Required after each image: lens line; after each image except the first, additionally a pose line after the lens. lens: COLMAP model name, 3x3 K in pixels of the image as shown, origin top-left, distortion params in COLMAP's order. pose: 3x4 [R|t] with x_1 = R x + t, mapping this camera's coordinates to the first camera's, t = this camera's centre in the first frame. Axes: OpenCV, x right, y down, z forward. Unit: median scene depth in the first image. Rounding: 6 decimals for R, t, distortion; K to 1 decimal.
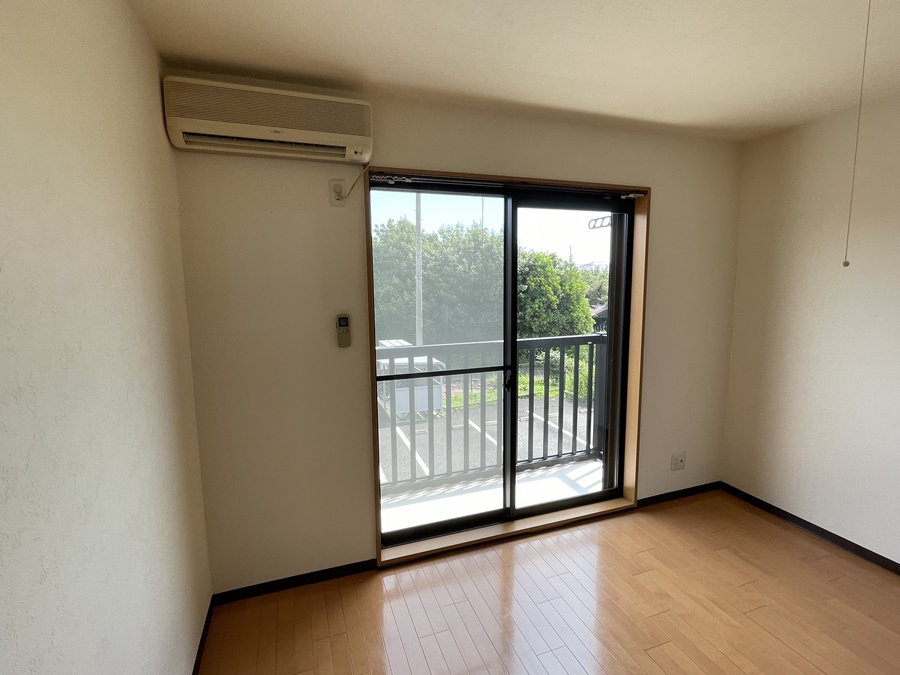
lens RADIAL K [[436.2, 0, 450.0], [0, 436.2, 337.5], [0, 0, 1]] dist [-0.001672, -0.000516]
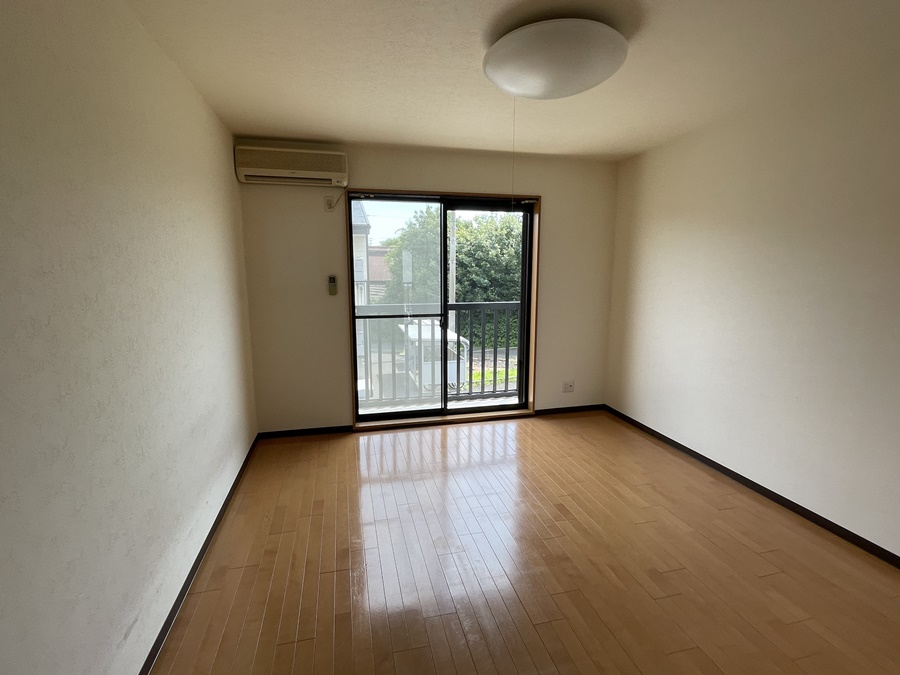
lens RADIAL K [[436.2, 0, 450.0], [0, 436.2, 337.5], [0, 0, 1]] dist [-0.001672, -0.000516]
pose [[0.994424, 0.028411, -0.101559, 0.035674], [-0.025102, 0.999116, 0.033718, 0.010899], [0.102427, -0.030981, 0.994258, -0.059541]]
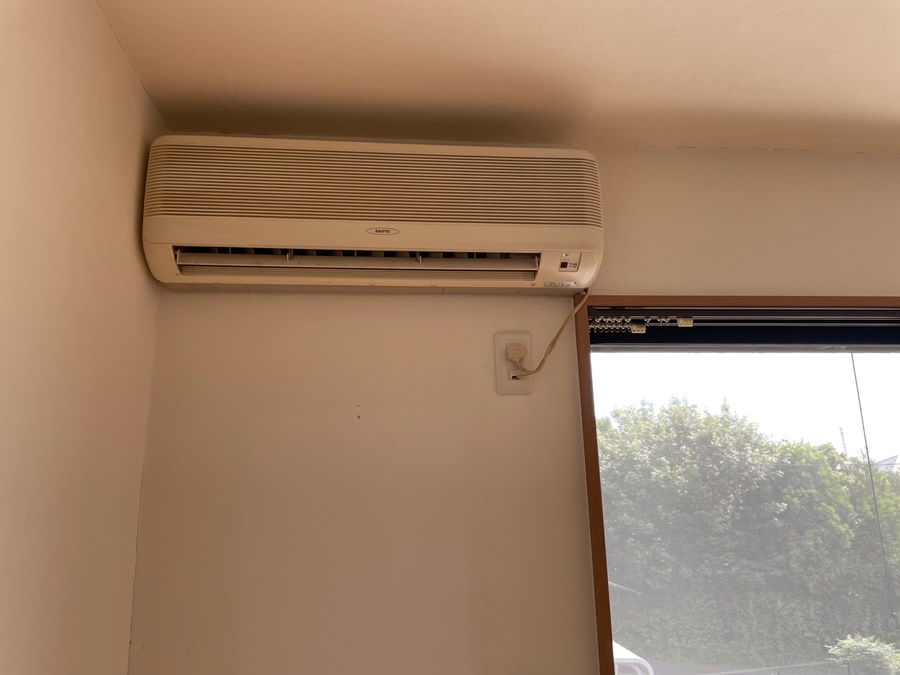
lens RADIAL K [[681.1, 0, 448.9], [0, 681.1, 329.3], [0, 0, 1]] dist [0.091868, -0.124571]
pose [[0.969134, -0.065421, -0.237696, -0.014342], [-0.022690, 0.936388, -0.350232, -0.011988], [0.245488, 0.344815, 0.906001, 0.035007]]
